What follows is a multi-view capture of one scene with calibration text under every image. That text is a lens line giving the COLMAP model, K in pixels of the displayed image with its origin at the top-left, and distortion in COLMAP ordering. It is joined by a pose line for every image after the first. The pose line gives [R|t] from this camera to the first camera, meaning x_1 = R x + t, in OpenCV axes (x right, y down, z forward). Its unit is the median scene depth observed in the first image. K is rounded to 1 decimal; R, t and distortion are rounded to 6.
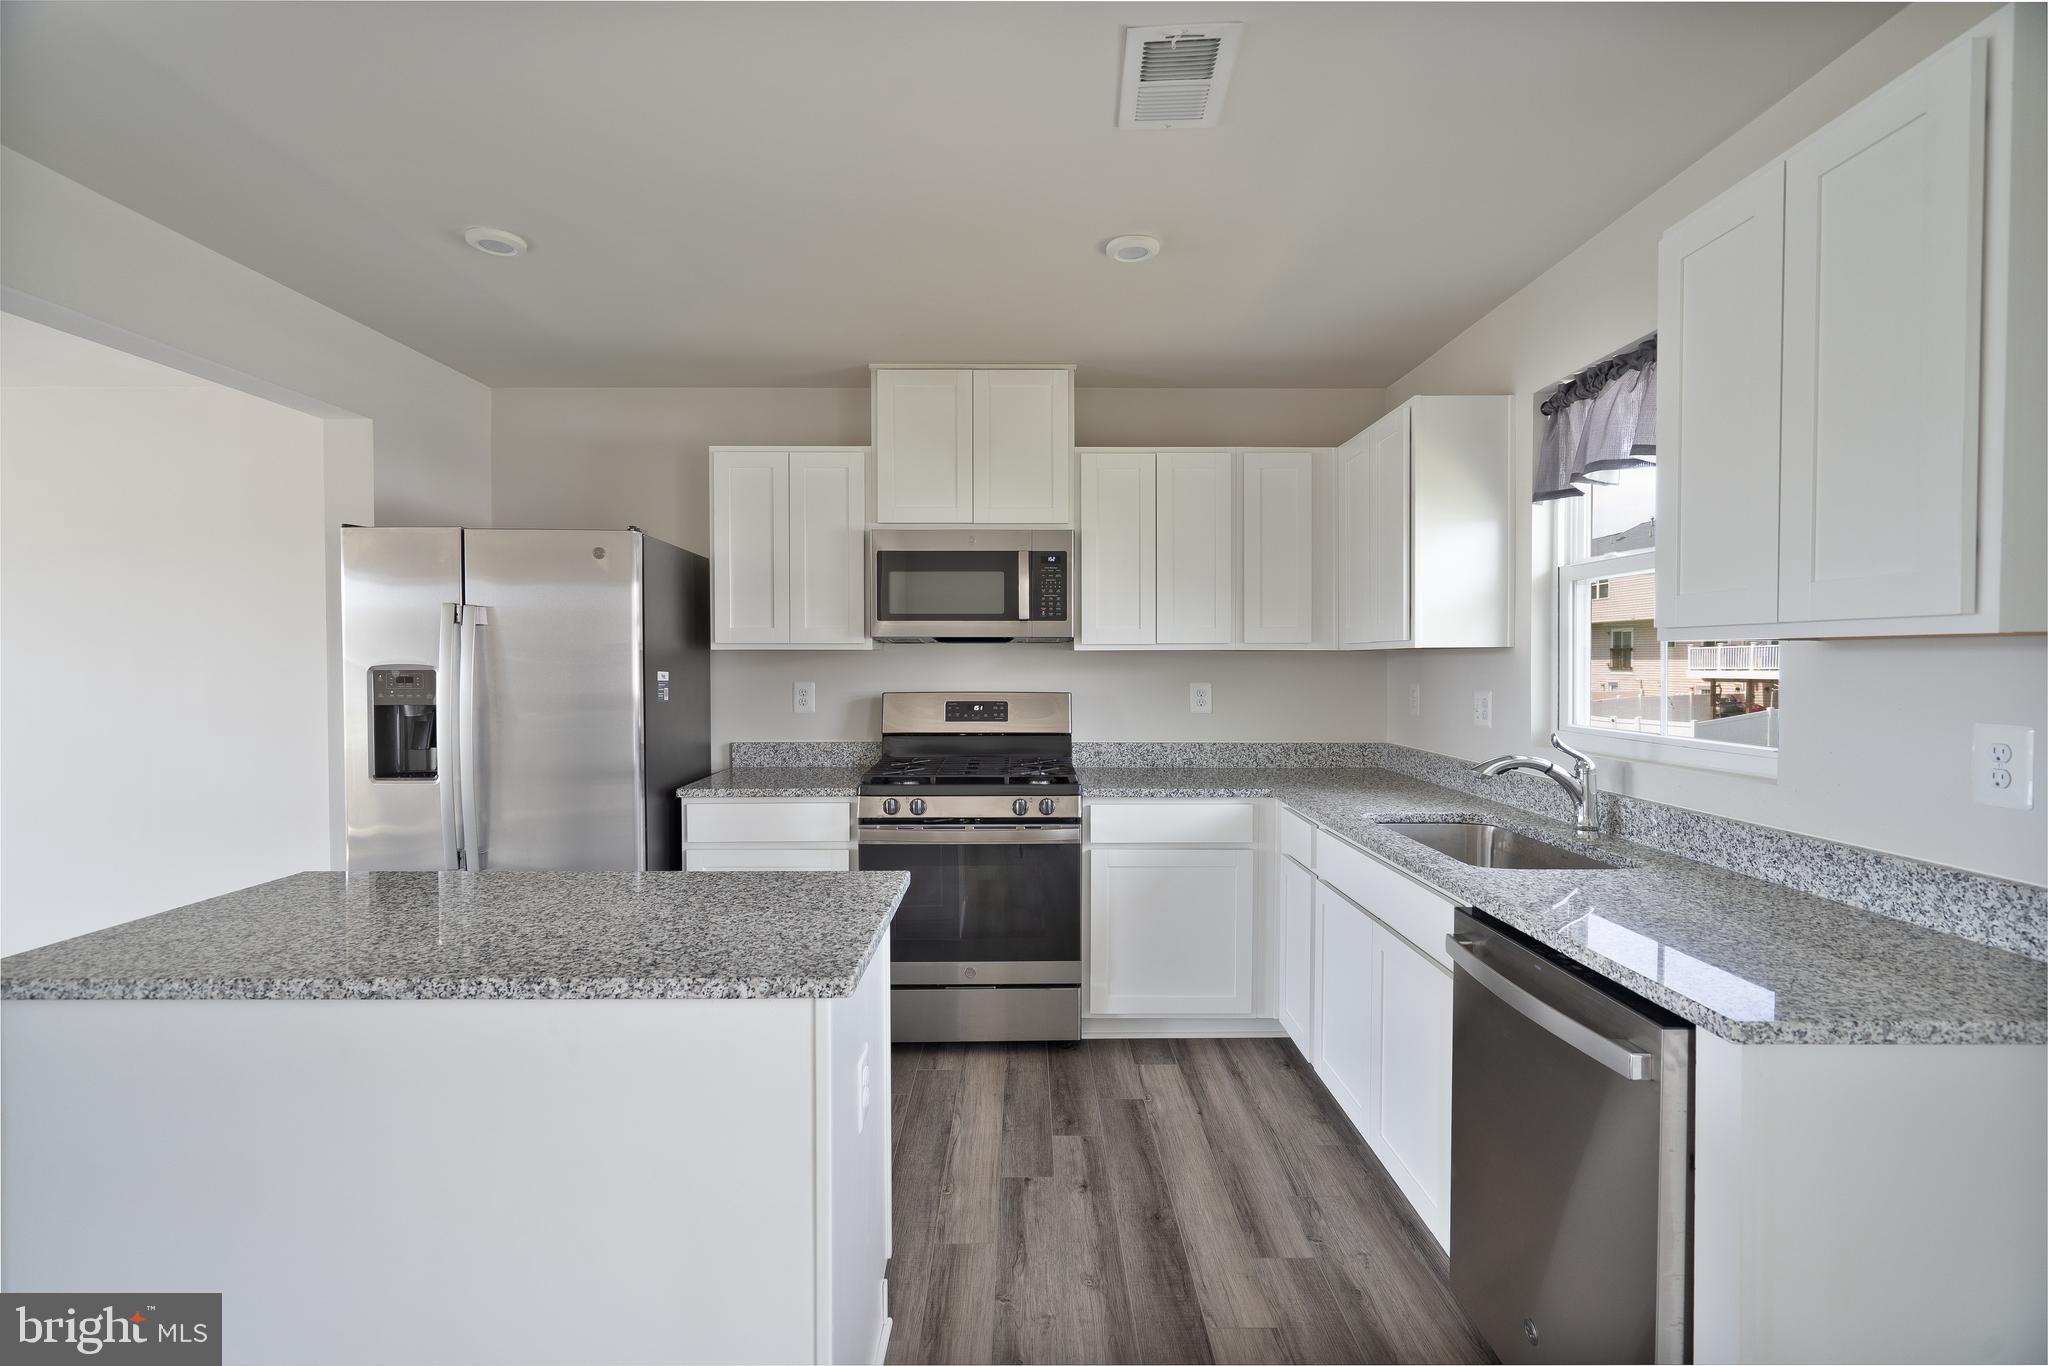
lens RADIAL K [[927.6, 0, 1027.0], [0, 927.6, 671.4], [0, 0, 1]] dist [0.000150, 0.000155]
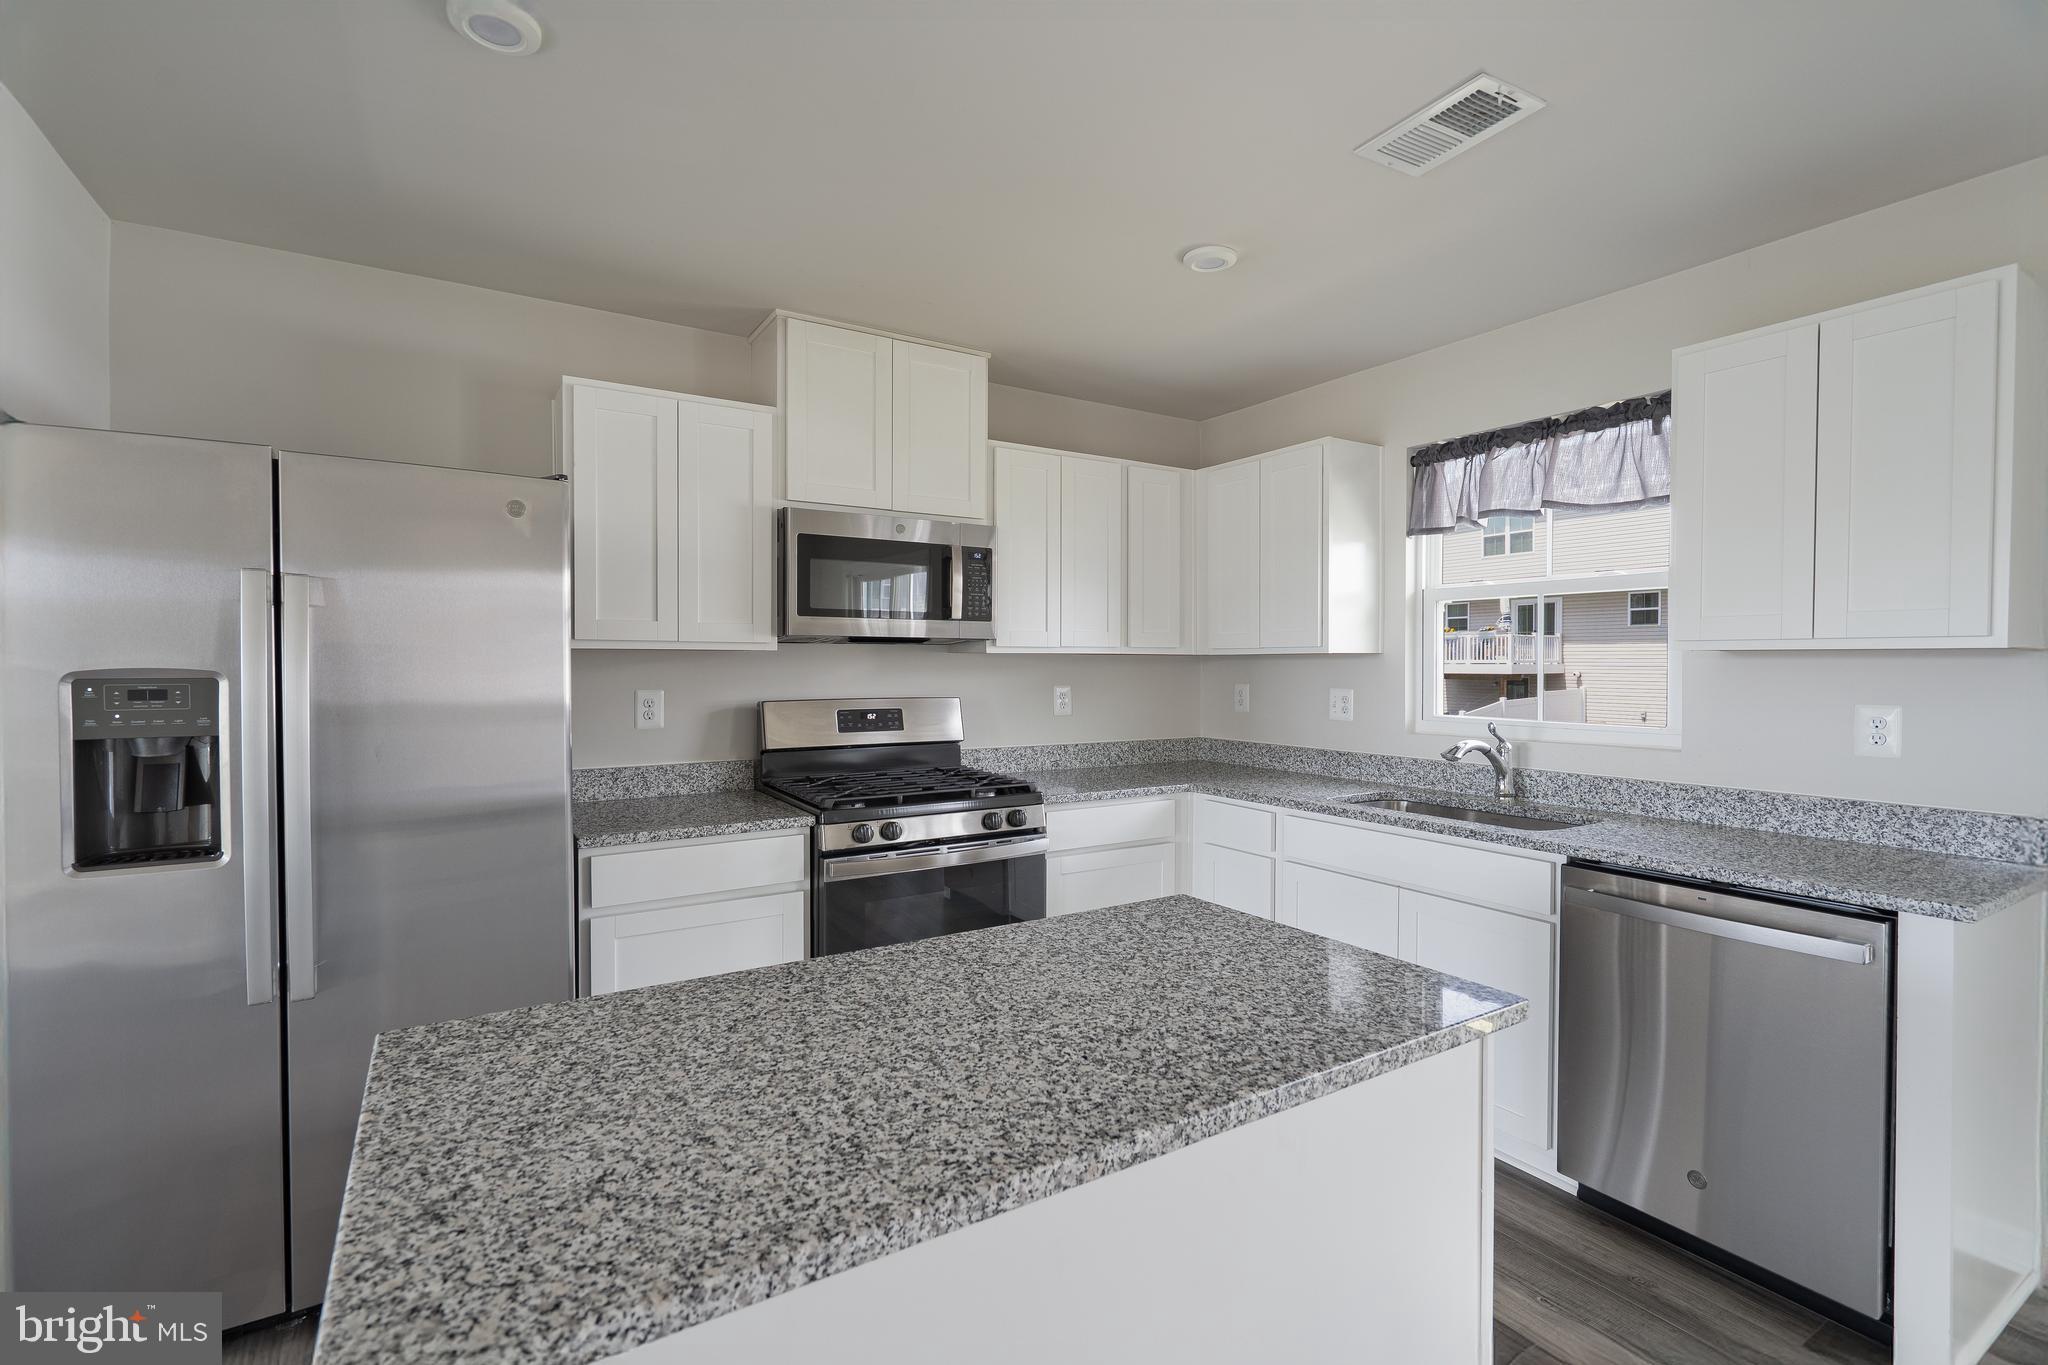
lens RADIAL K [[920.4, 0, 1024.0], [0, 920.4, 682.5], [0, 0, 1]] dist [0.000060, 0.000192]
pose [[0.850392, -0.009130, 0.526070, -0.459262], [0.004587, 0.999940, 0.009940, -0.001766], [-0.526129, -0.006039, 0.850383, 0.194609]]
